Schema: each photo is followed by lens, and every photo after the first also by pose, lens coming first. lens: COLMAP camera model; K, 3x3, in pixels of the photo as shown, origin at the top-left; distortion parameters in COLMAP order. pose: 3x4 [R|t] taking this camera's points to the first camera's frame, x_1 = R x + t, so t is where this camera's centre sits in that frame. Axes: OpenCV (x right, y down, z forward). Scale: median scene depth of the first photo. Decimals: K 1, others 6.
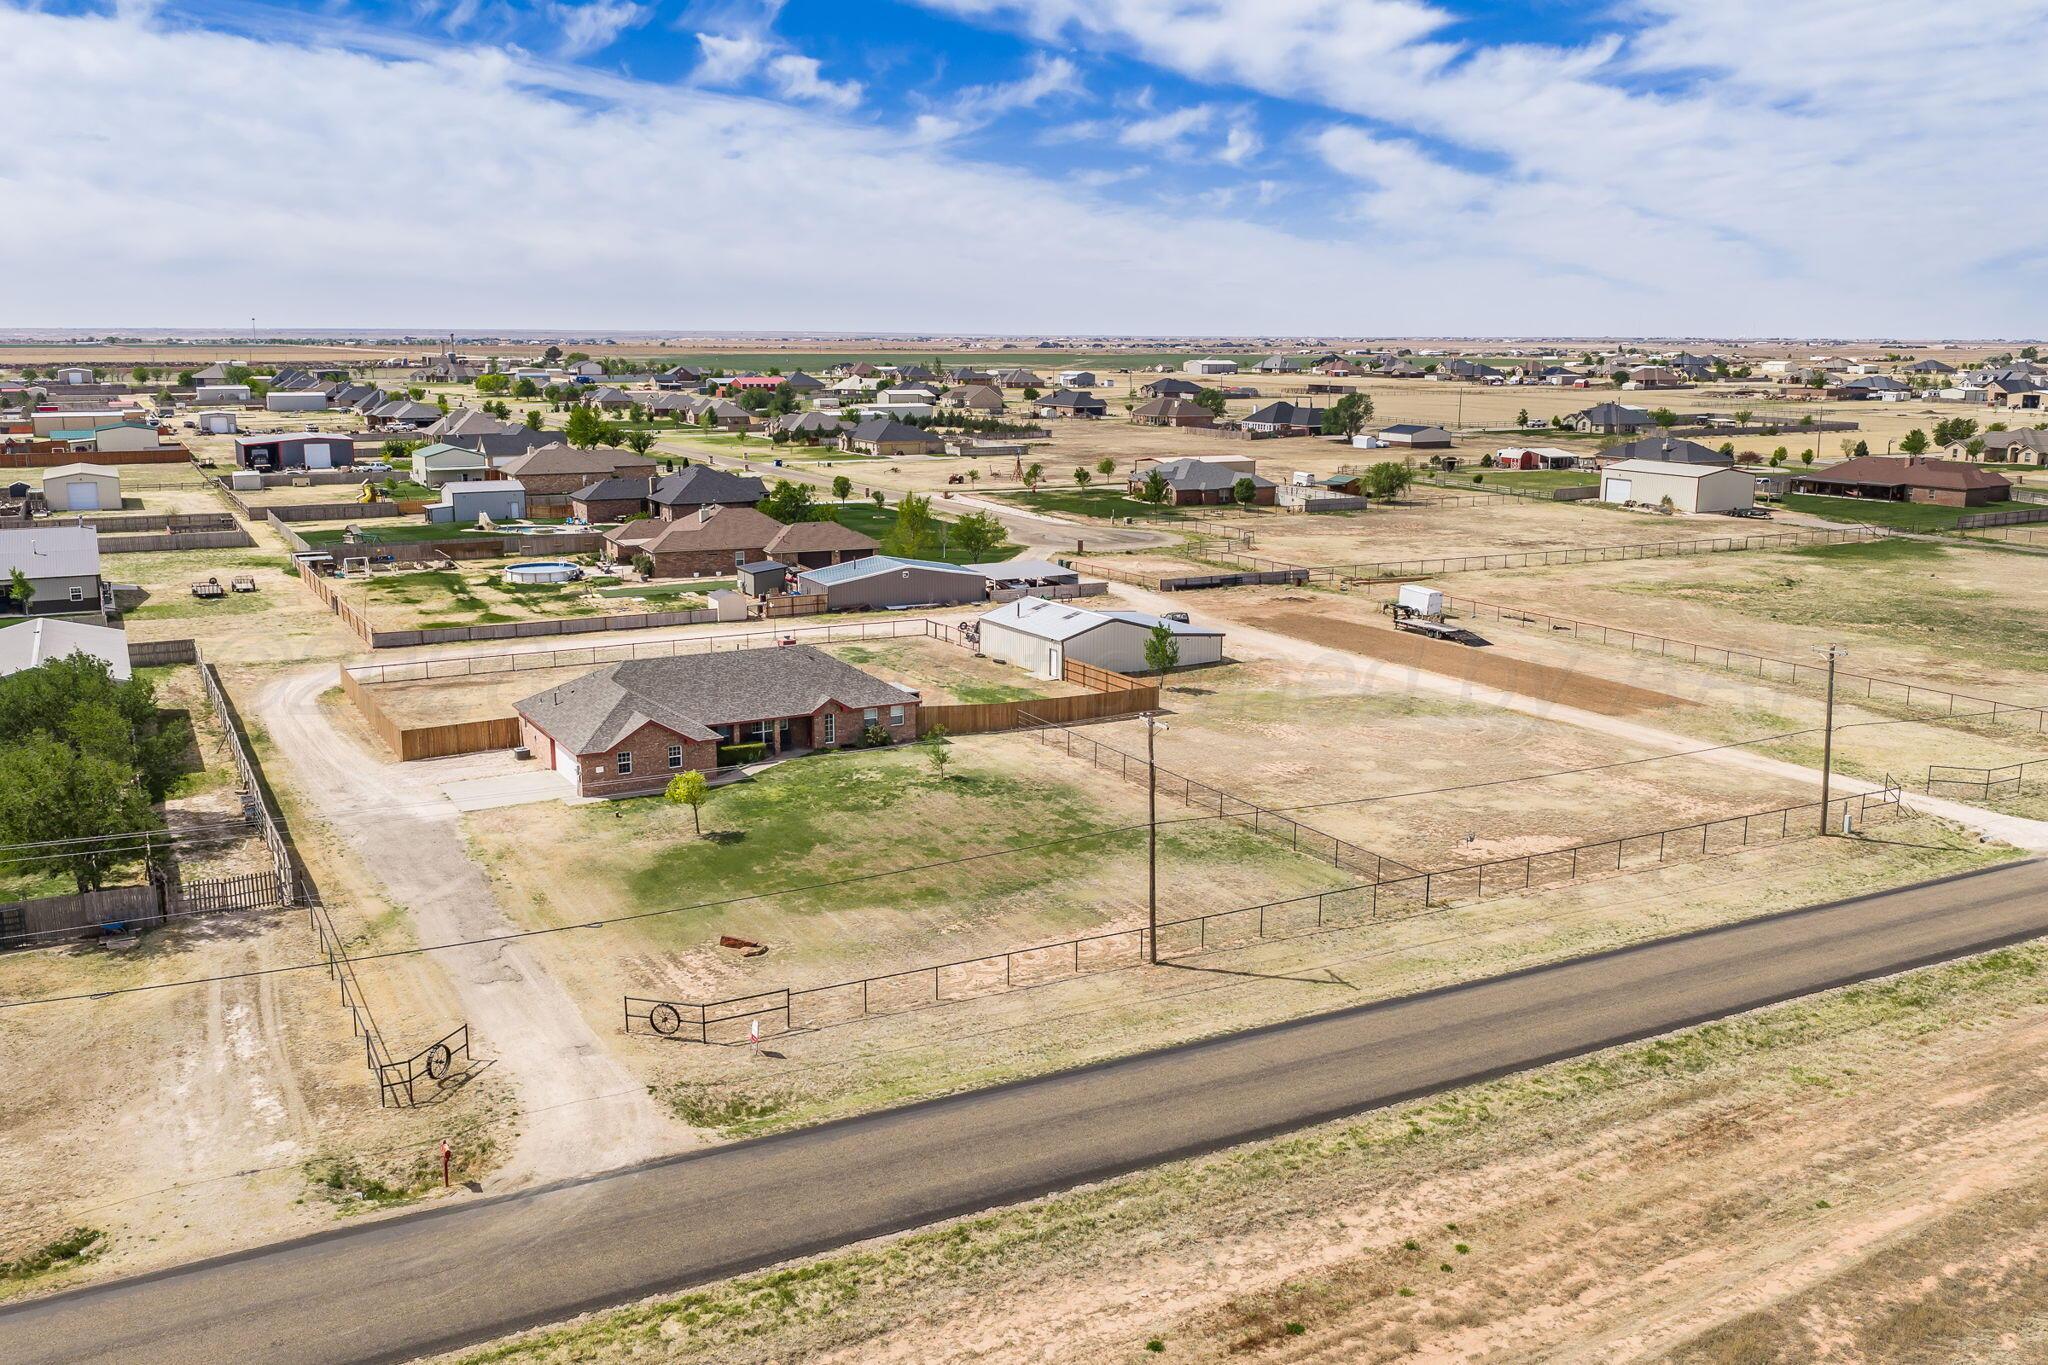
lens RADIAL K [[1686.4, 0, 1024.0], [0, 1686.4, 682.5], [0, 0, 1]] dist [0.051903, -0.118965]
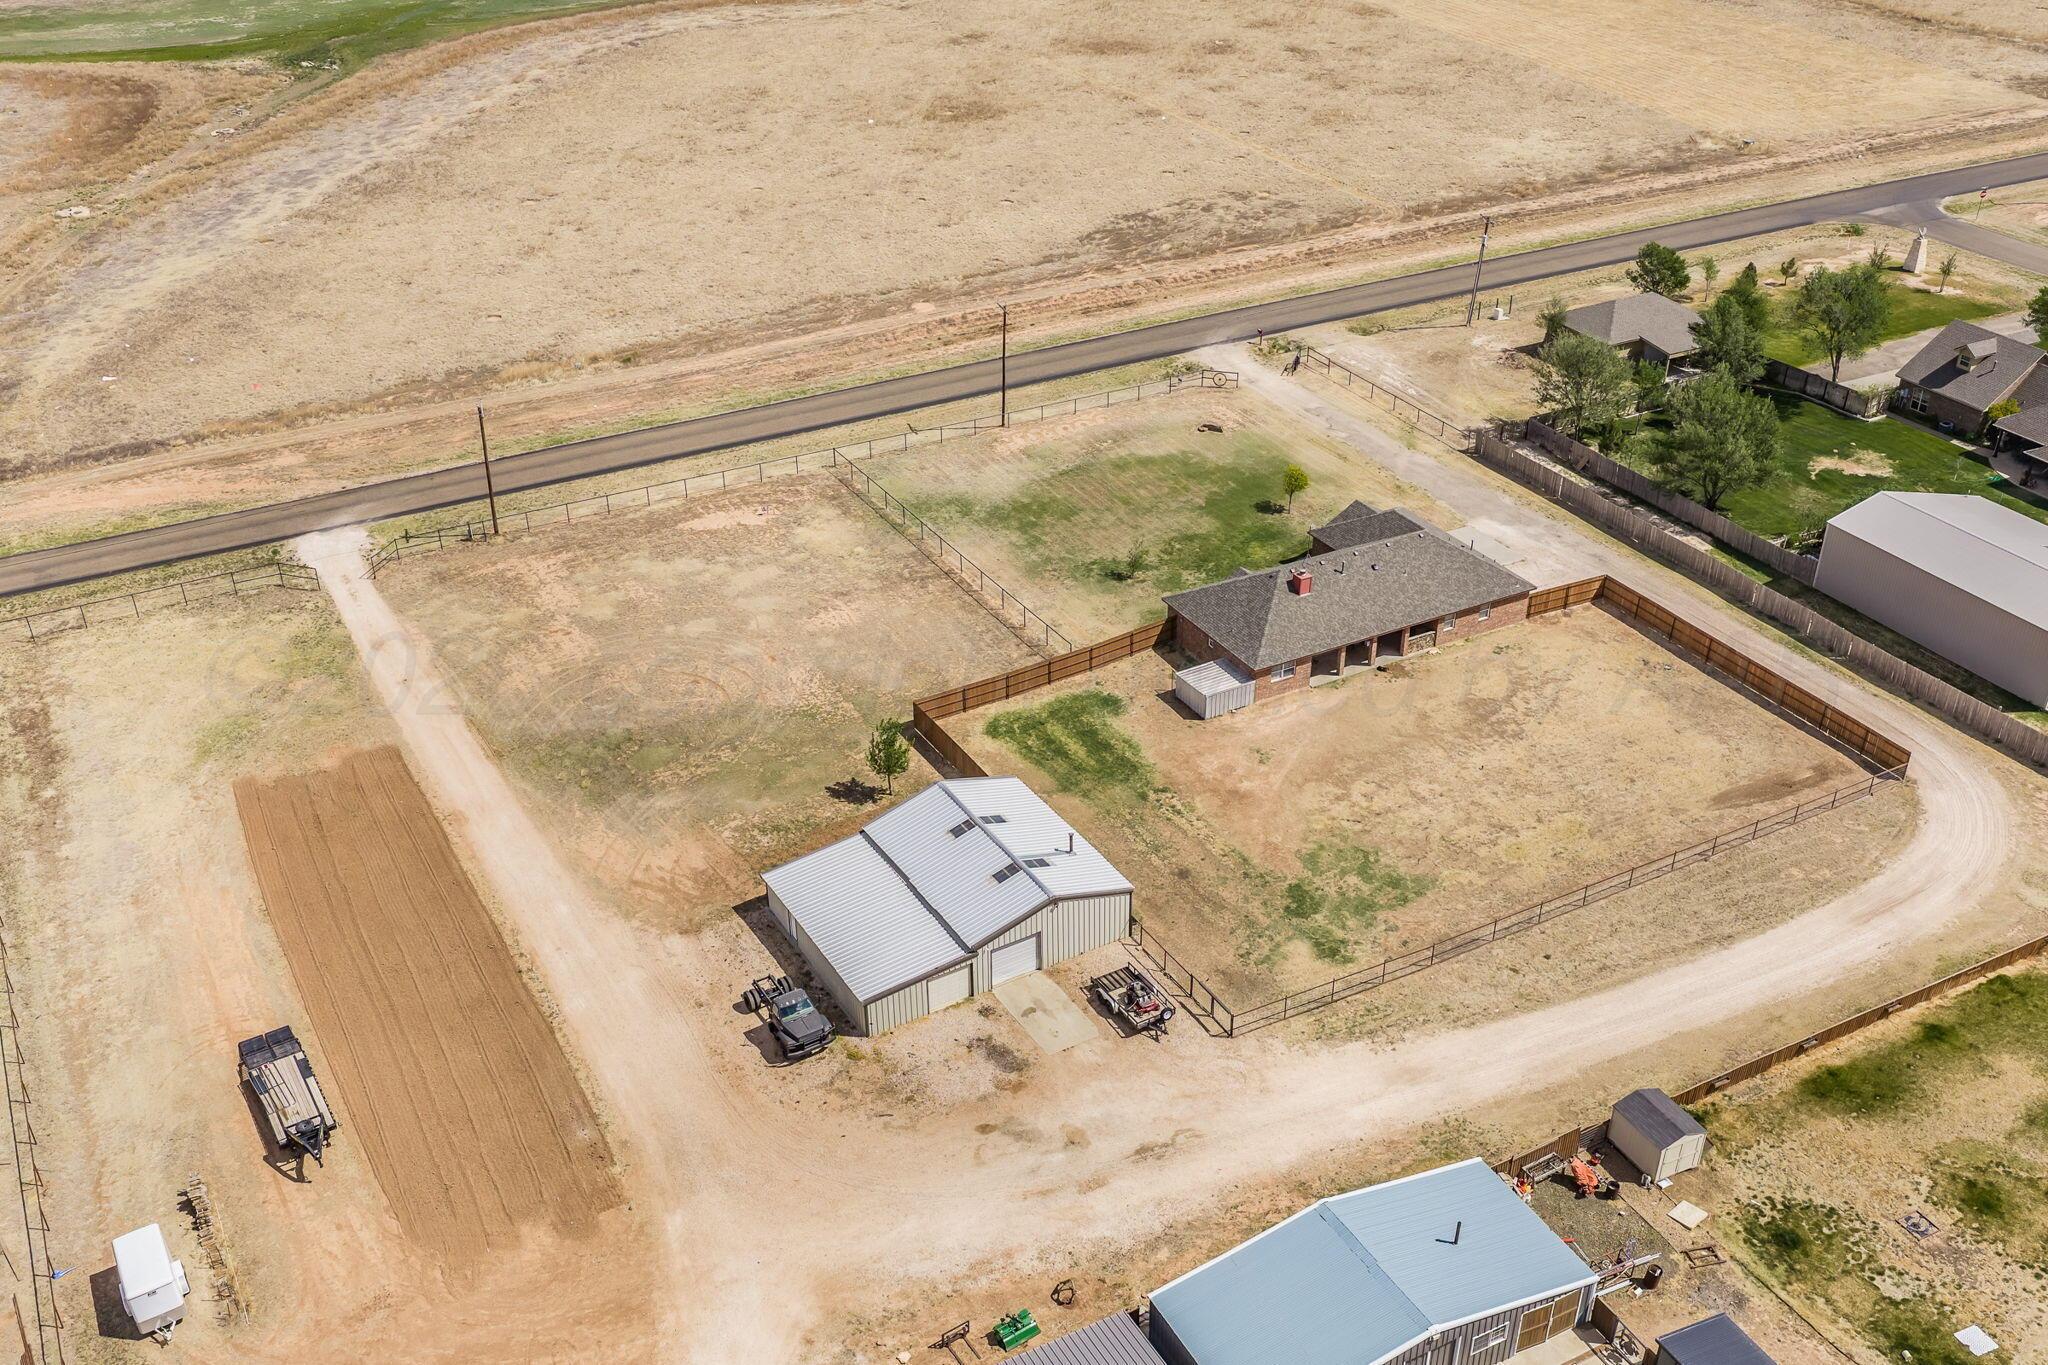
lens RADIAL K [[1897.4, 0, 1045.8], [0, 1897.4, 753.7], [0, 0, 1]] dist [0.032352, -0.064966]
pose [[-0.999893, -0.010869, 0.009759, -0.000318], [-0.001010, 0.717944, 0.696101, -0.909957], [-0.014573, 0.696017, -0.717878, 2.339681]]
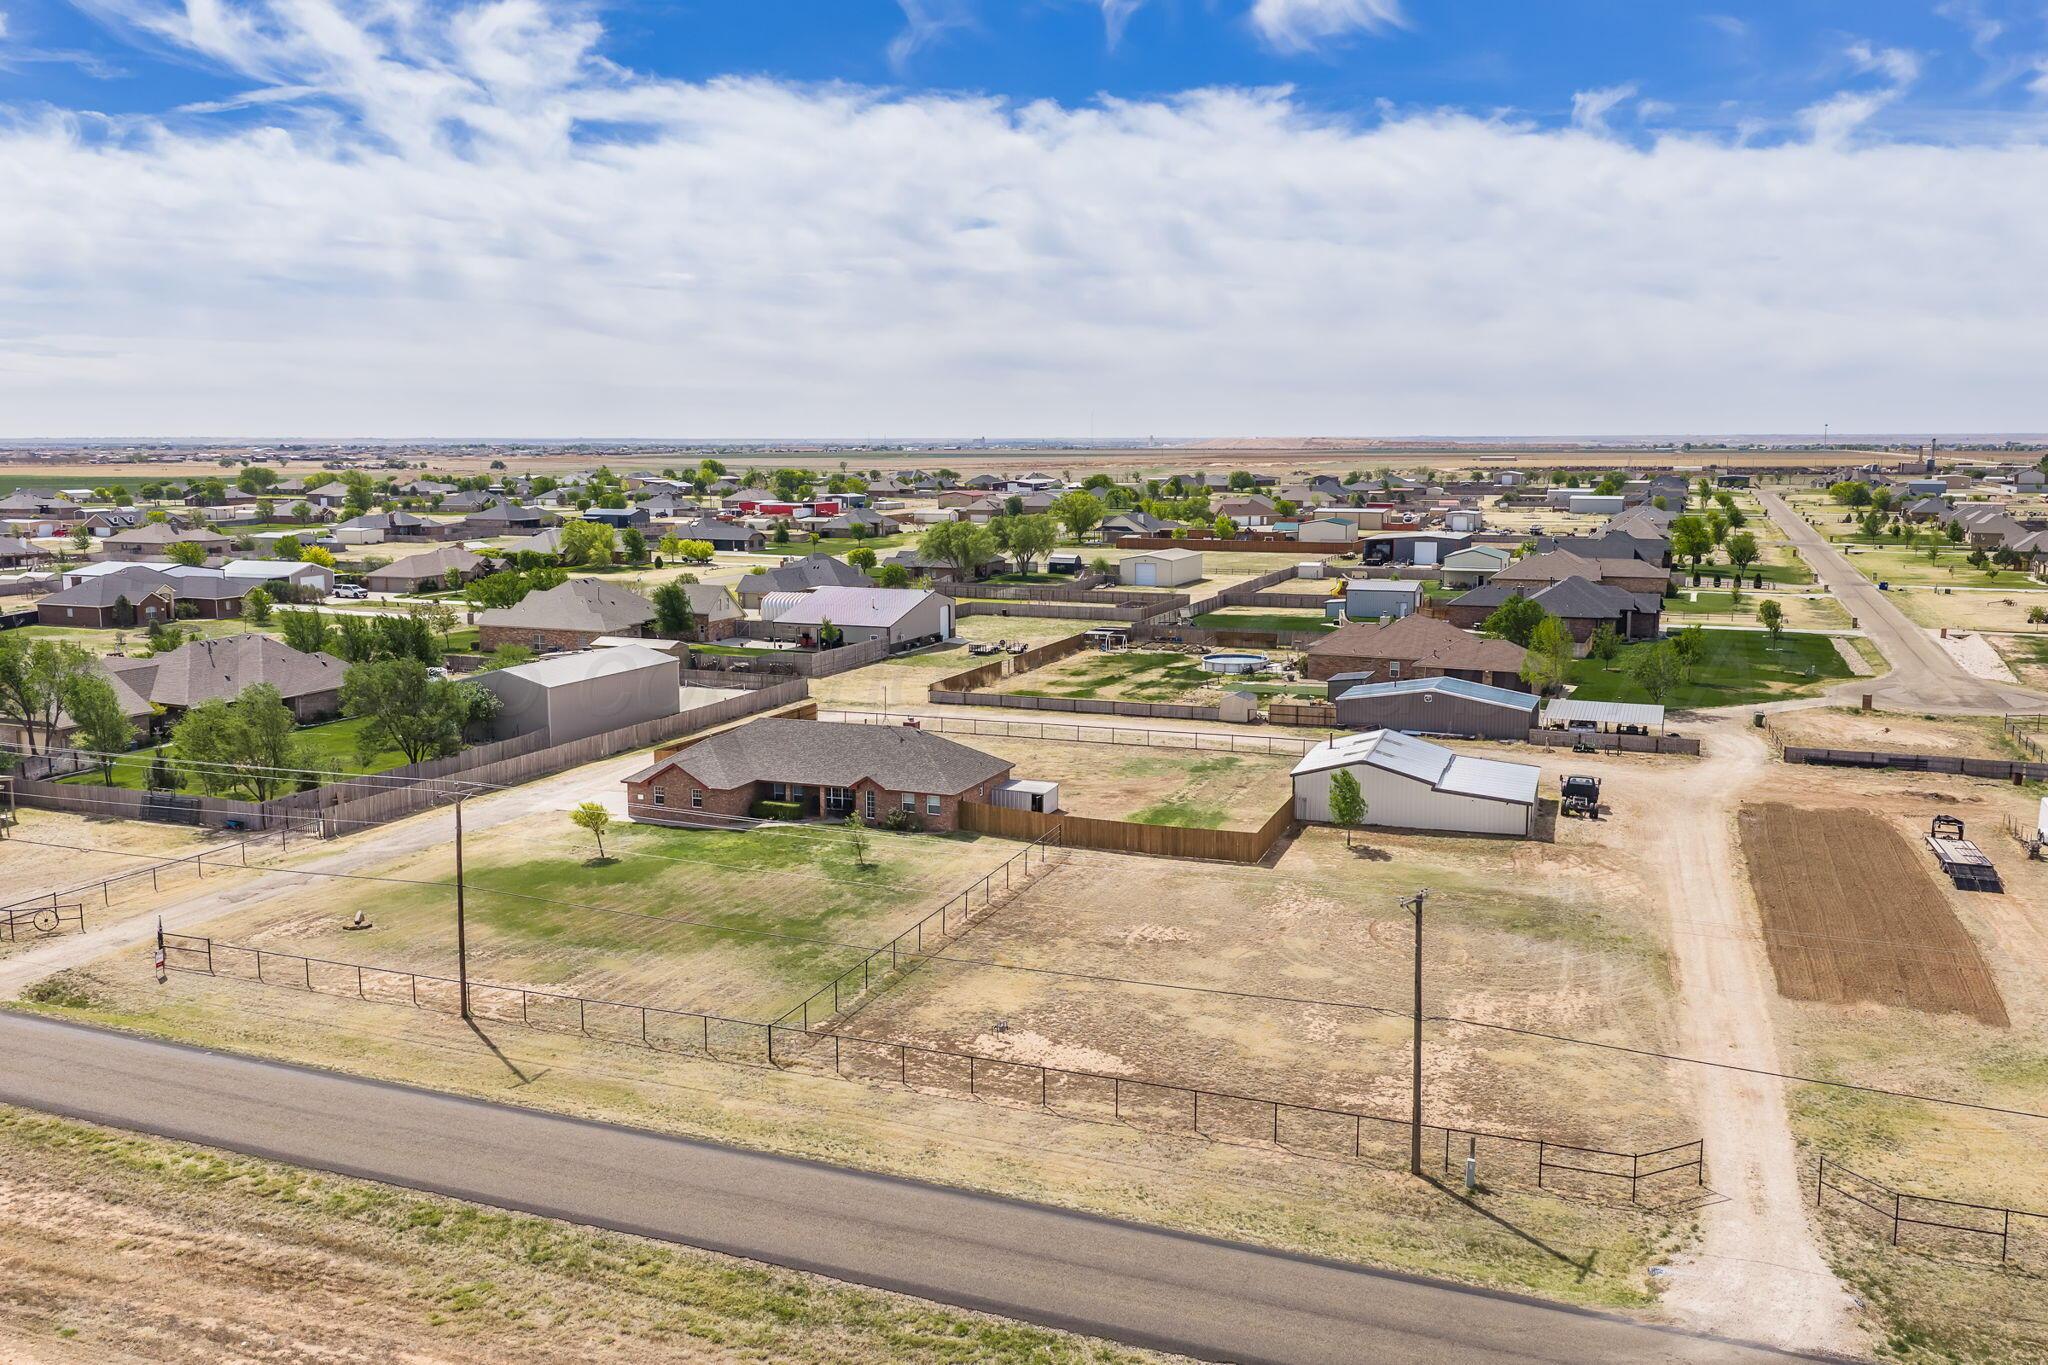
lens RADIAL K [[1684.8, 0, 1022.4], [0, 1684.8, 691.7], [0, 0, 1]] dist [0.016568, -0.031119]
pose [[0.635635, 0.109058, -0.764247, 0.897647], [-0.150787, 0.988442, 0.015639, -0.089167], [0.757120, 0.105298, 0.644734, 0.446515]]
